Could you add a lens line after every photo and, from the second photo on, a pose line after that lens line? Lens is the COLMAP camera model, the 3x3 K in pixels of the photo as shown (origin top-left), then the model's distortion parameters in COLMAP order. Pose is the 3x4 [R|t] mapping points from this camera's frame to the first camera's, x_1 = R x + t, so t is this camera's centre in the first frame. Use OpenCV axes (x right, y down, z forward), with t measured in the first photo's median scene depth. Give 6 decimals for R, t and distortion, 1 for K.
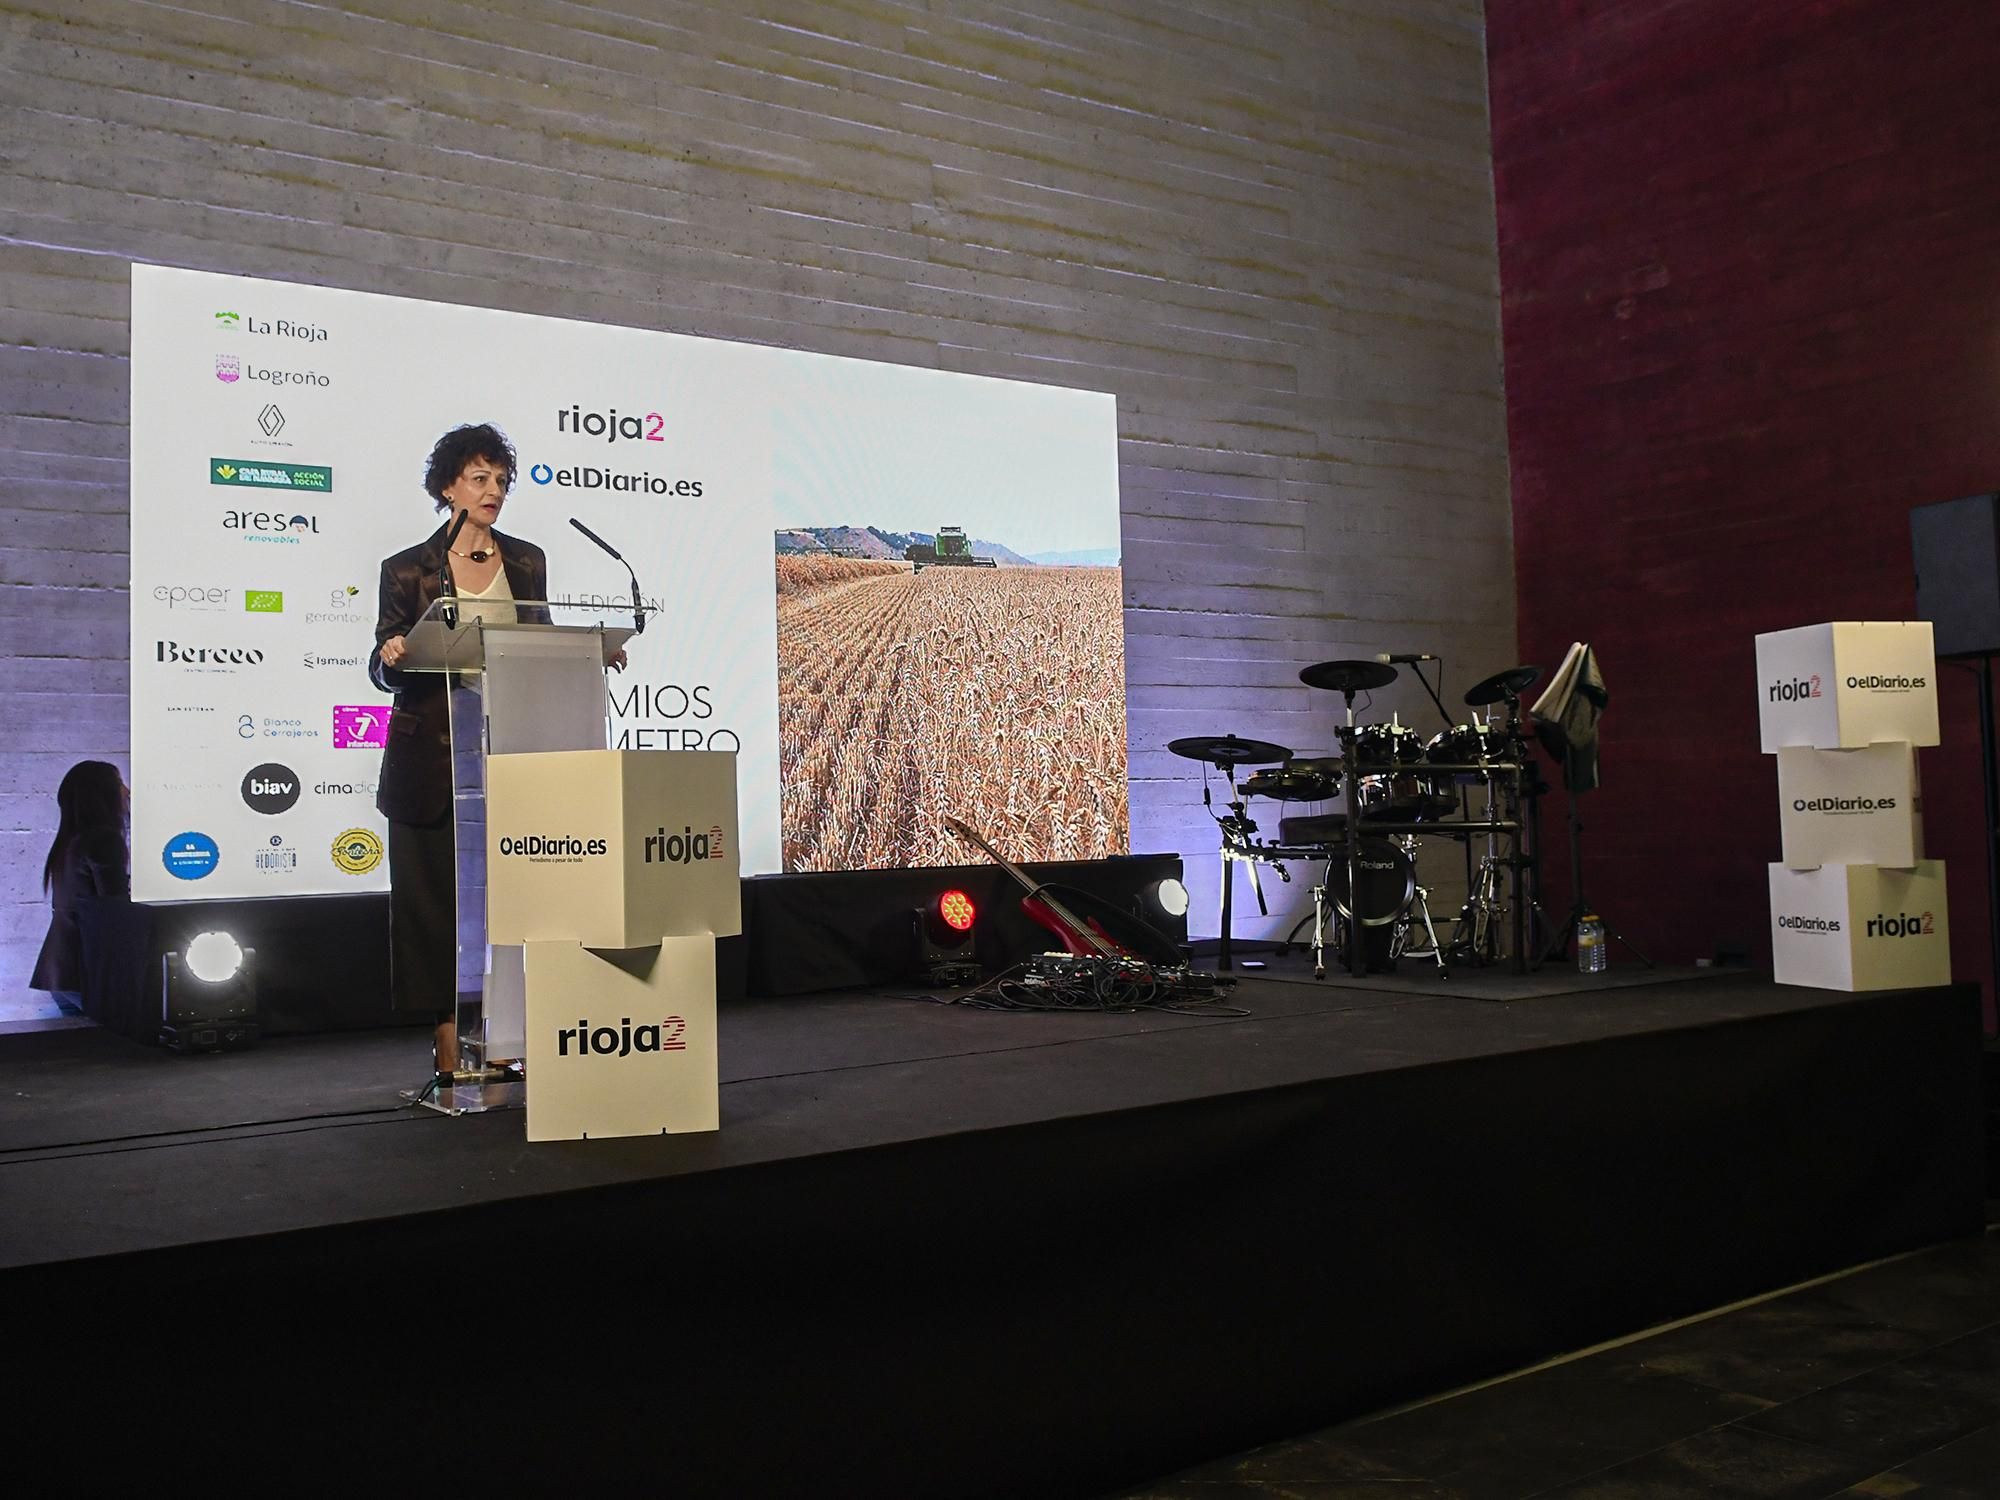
lens RADIAL K [[1819.9, 0, 939.0], [0, 1819.9, 711.0], [0, 0, 1]] dist [-0.035852, 0.000000]
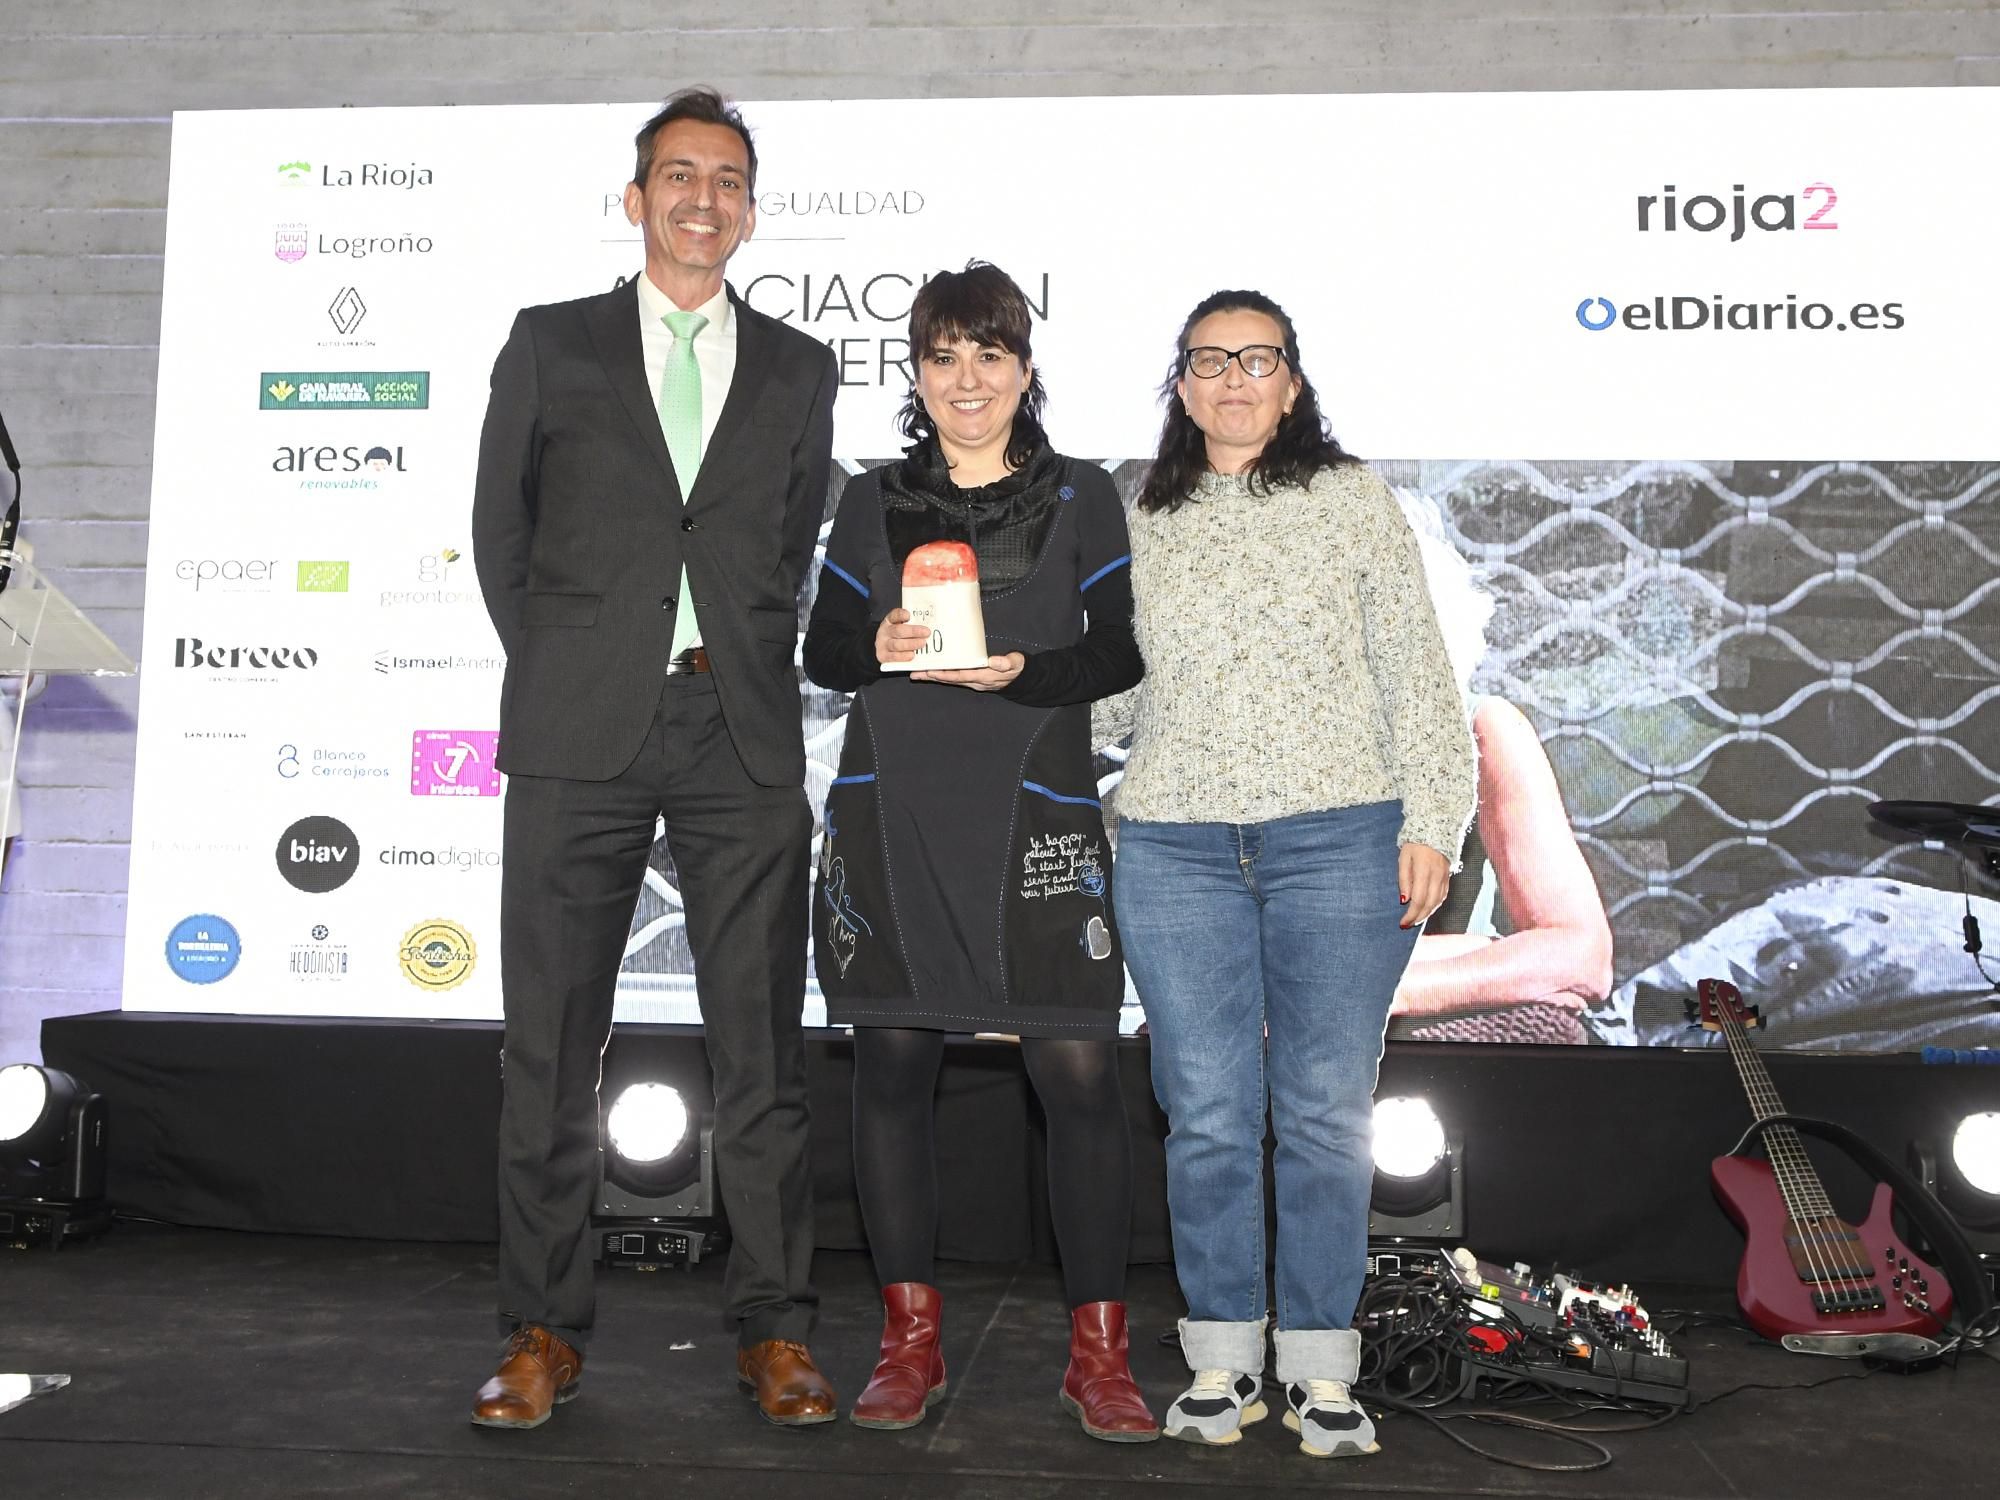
lens RADIAL K [[2472.6, 0, 998.4], [0, 2472.6, 586.2], [0, 0, 1]] dist [-0.005297, 0.000000]
pose [[0.772690, -0.037645, -0.633667, 0.367161], [-0.001639, 0.998118, -0.061295, -0.000488], [0.634782, 0.048400, 0.771174, 0.400765]]
